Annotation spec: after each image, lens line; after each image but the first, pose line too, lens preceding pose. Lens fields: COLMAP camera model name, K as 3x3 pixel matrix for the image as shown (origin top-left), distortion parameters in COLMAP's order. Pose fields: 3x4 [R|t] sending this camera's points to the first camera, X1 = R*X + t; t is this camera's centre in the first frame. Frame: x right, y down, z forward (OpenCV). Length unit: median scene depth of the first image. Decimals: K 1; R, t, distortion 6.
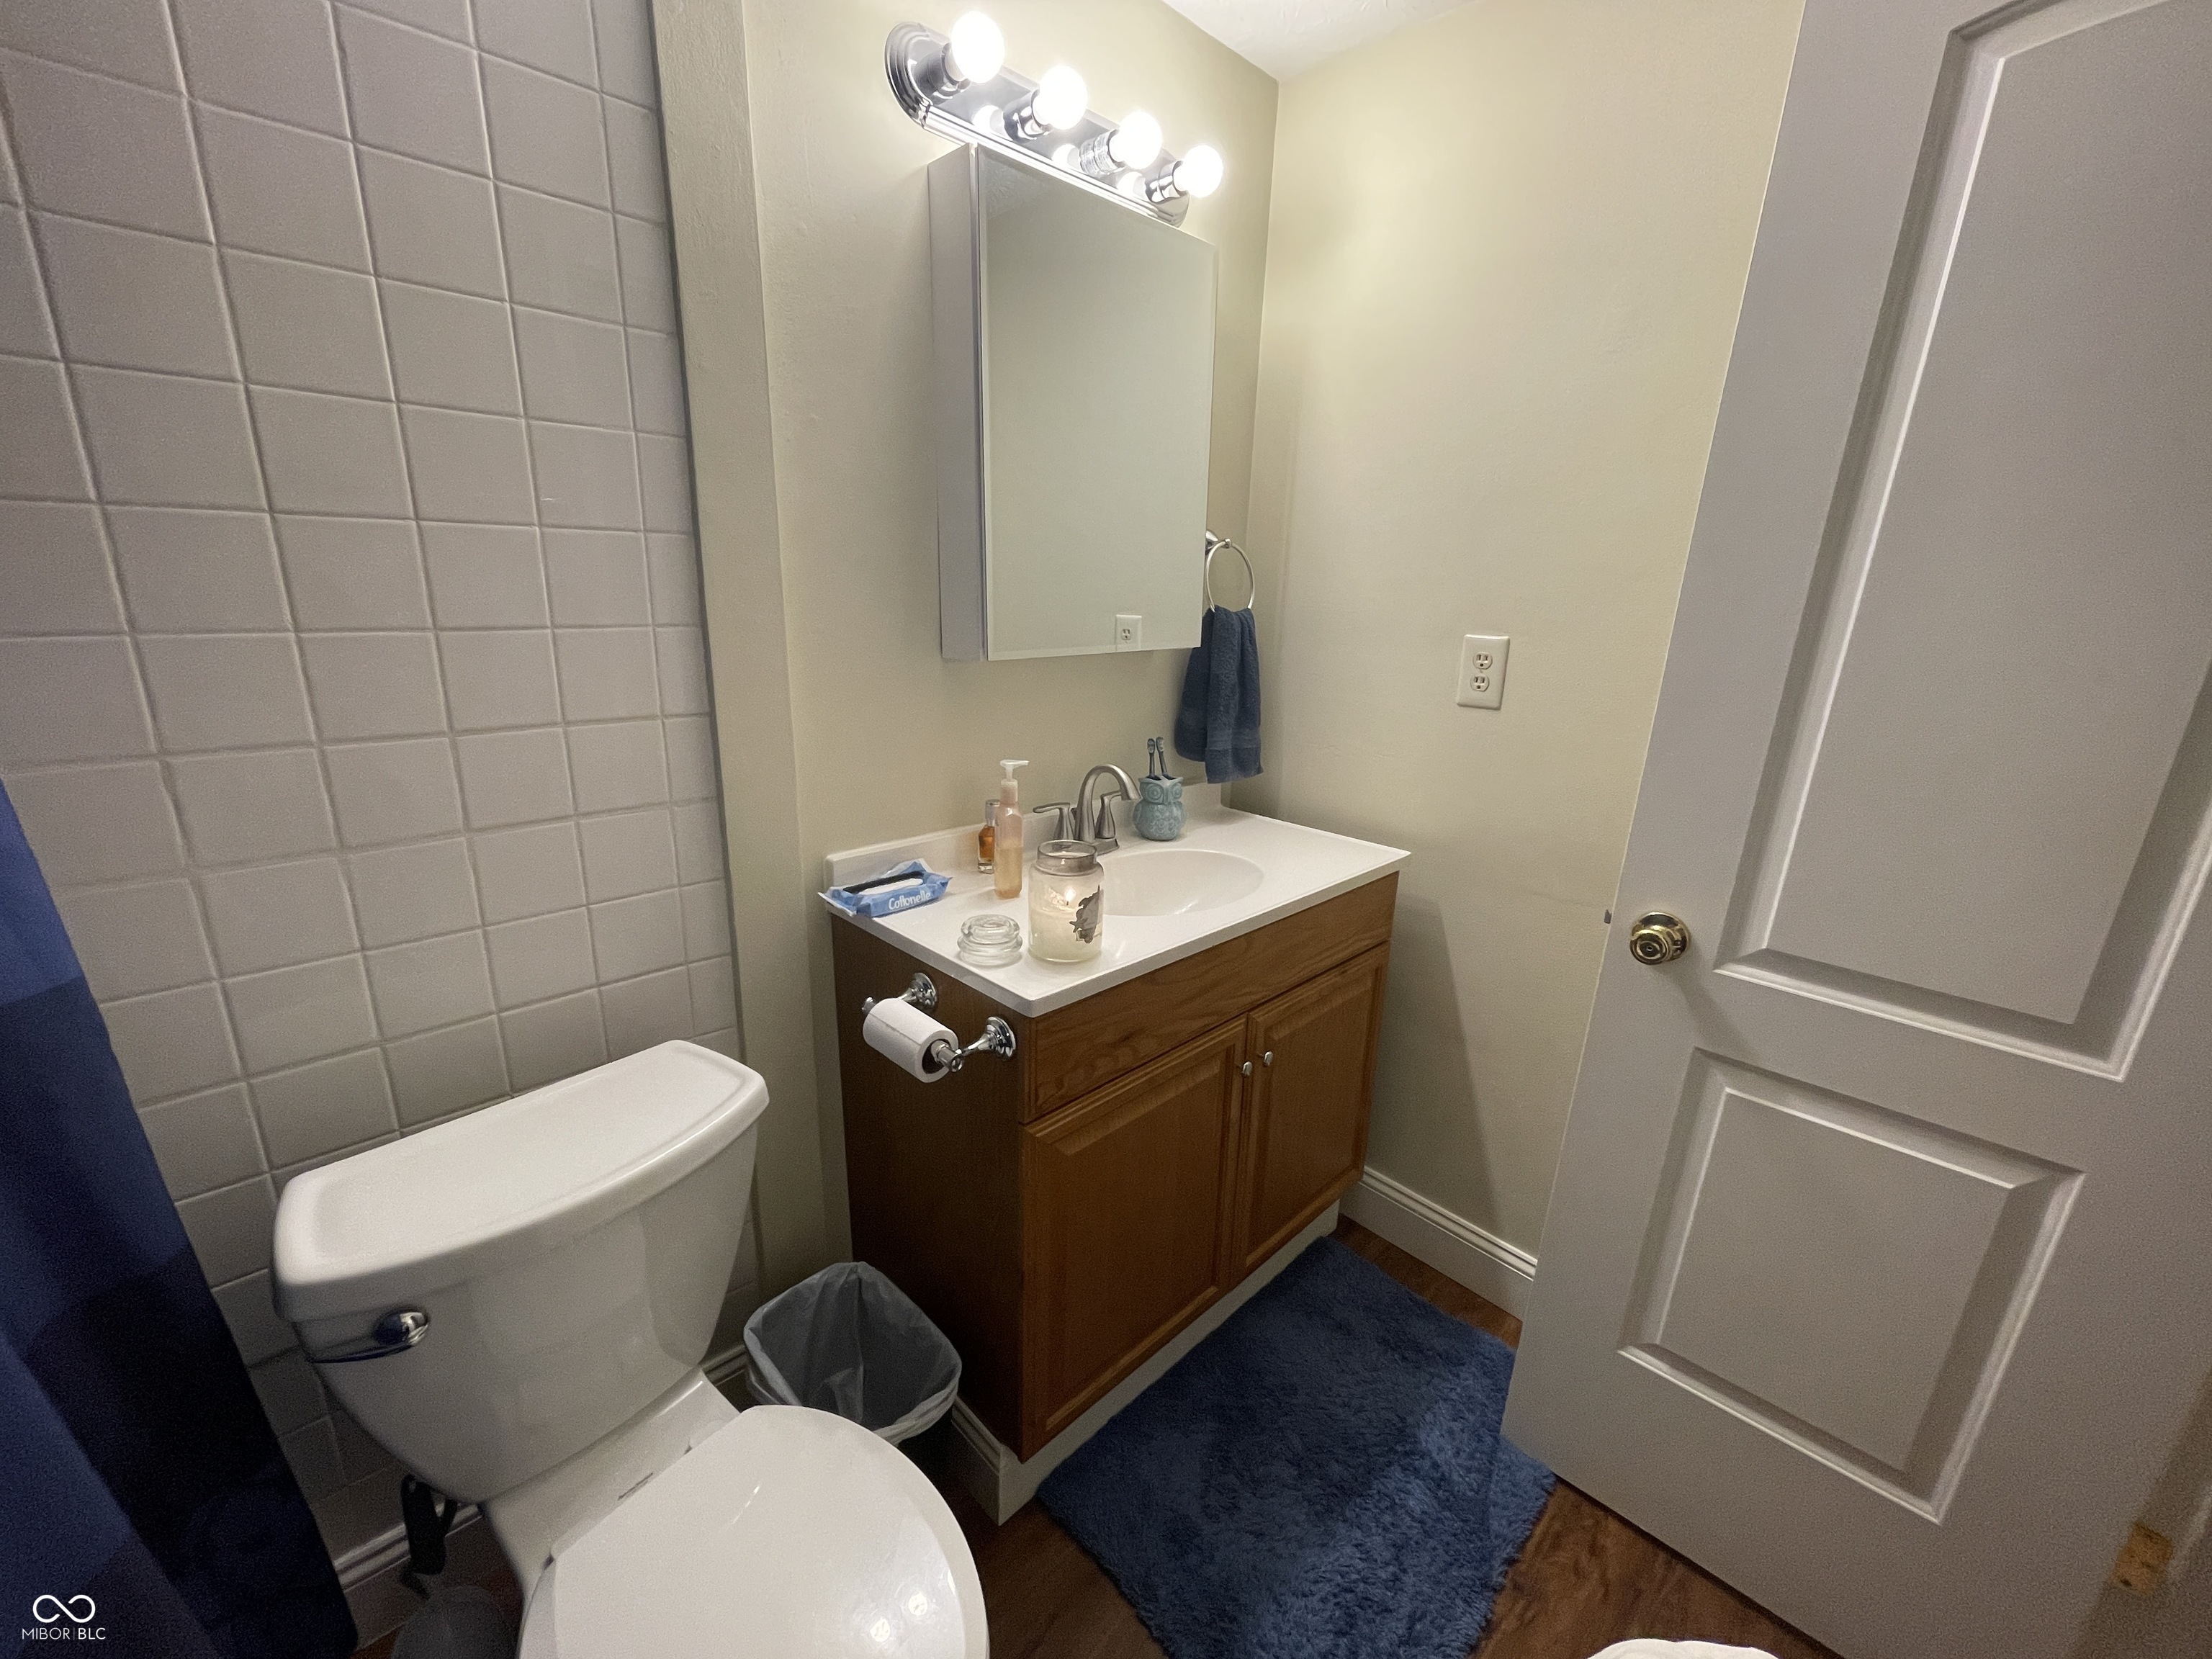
lens RADIAL K [[899.7, 0, 1104.3], [0, 899.7, 835.6], [0, 0, 1]] dist [-0.005717, 0.001110]
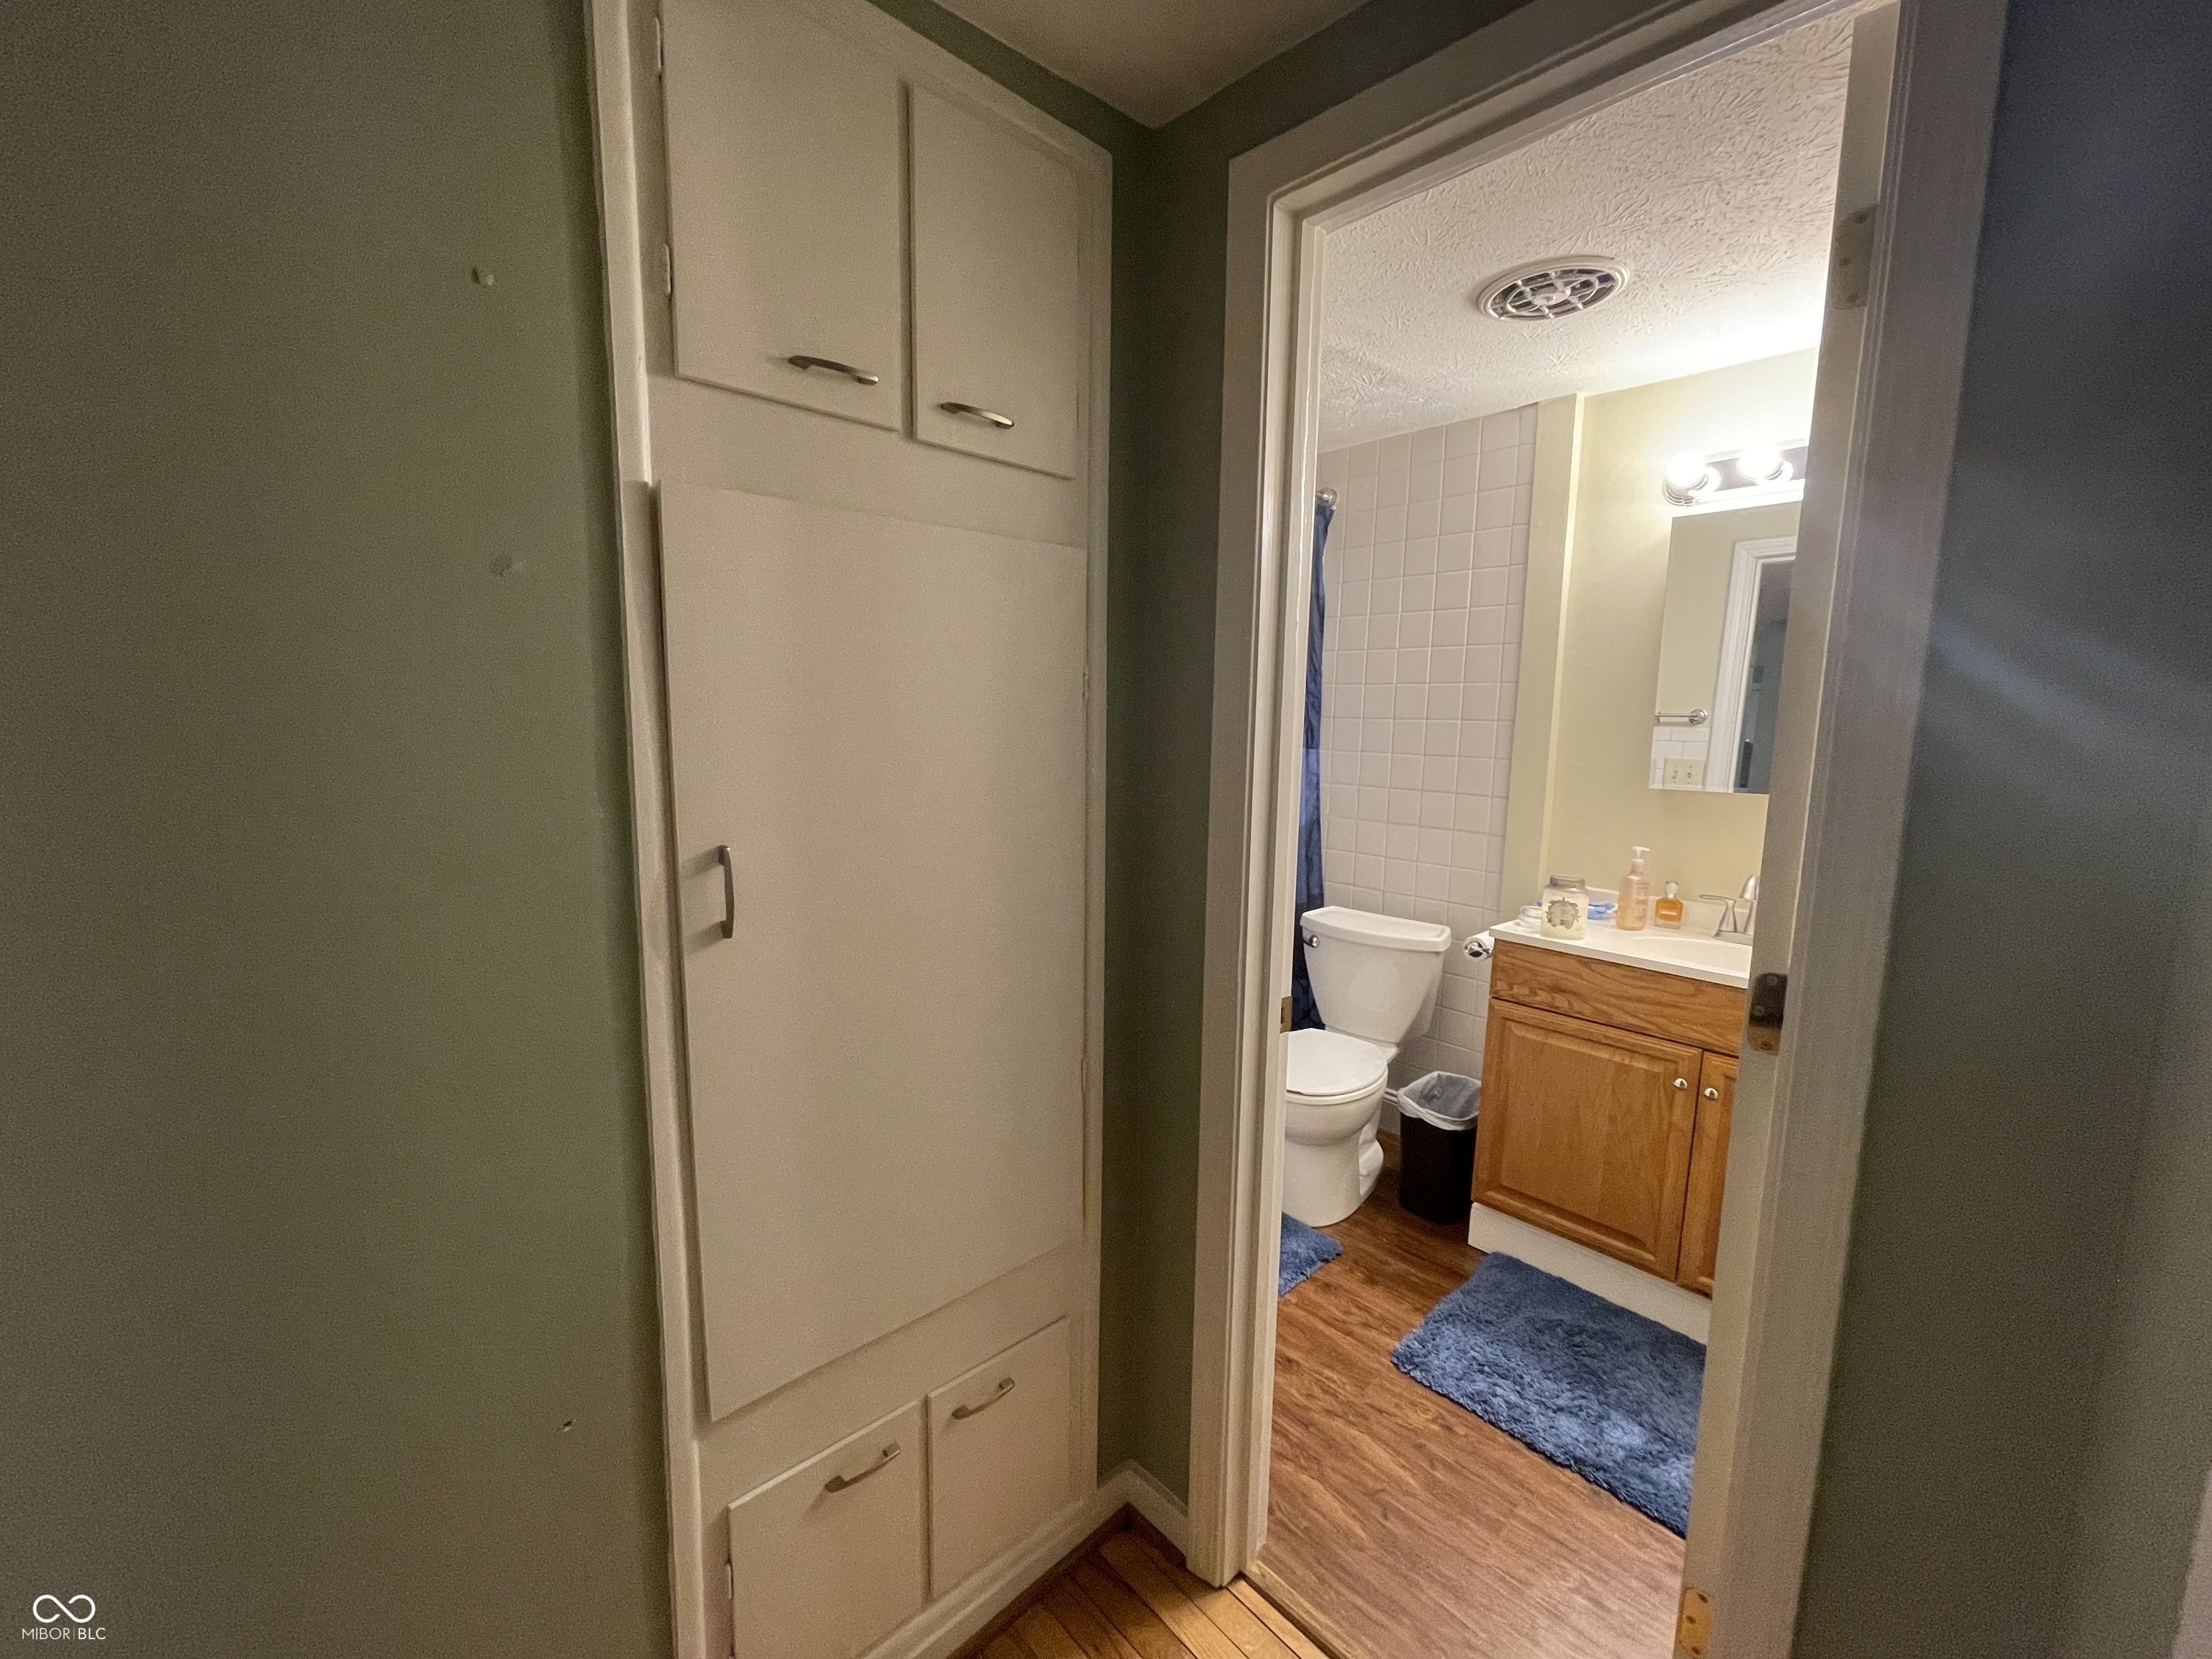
lens RADIAL K [[899.7, 0, 1106.2], [0, 899.7, 832.7], [0, 0, 1]] dist [-0.005717, 0.001110]
pose [[-0.032541, 0.102287, -0.994223, 1.633596], [-0.287653, 0.951702, 0.107327, -0.002817], [0.957182, 0.289483, -0.001547, 0.045420]]
